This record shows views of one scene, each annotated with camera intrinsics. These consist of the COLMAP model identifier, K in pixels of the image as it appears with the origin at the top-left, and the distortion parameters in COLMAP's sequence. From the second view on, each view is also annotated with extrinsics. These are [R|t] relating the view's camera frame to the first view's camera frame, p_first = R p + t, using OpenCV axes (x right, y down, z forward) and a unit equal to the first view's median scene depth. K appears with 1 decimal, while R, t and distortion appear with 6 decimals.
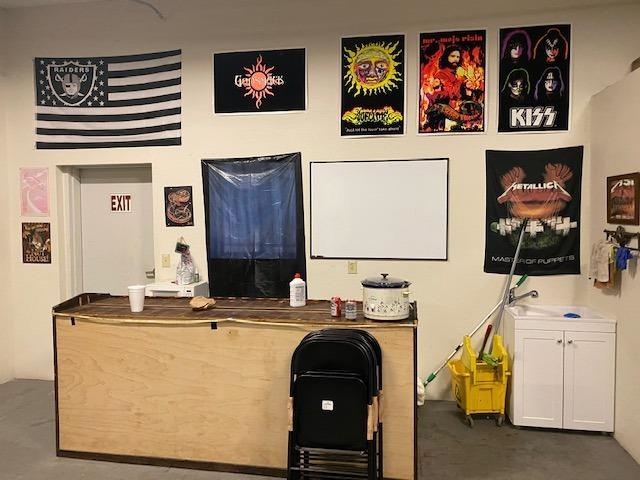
lens RADIAL K [[480.4, 0, 319.2], [0, 480.4, 236.6], [0, 0, 1]] dist [0.012823, -0.013303]
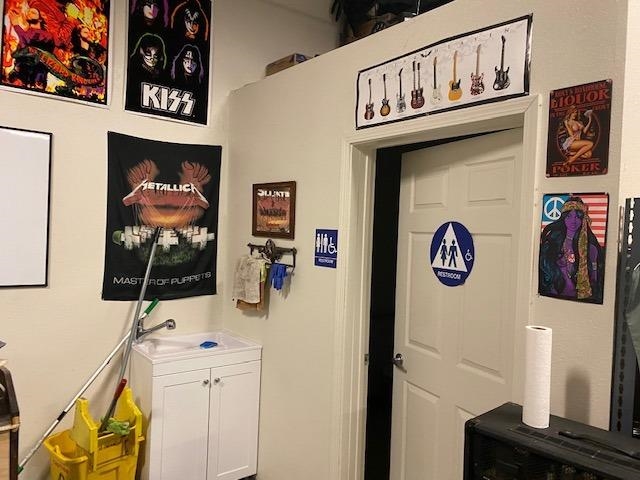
lens RADIAL K [[480.4, 0, 319.2], [0, 480.4, 236.6], [0, 0, 1]] dist [0.012823, -0.013303]
pose [[0.661180, 0.019464, 0.749975, 0.016574], [-0.005515, 0.999762, -0.021085, -0.007516], [-0.750207, 0.009805, 0.661130, 0.290457]]
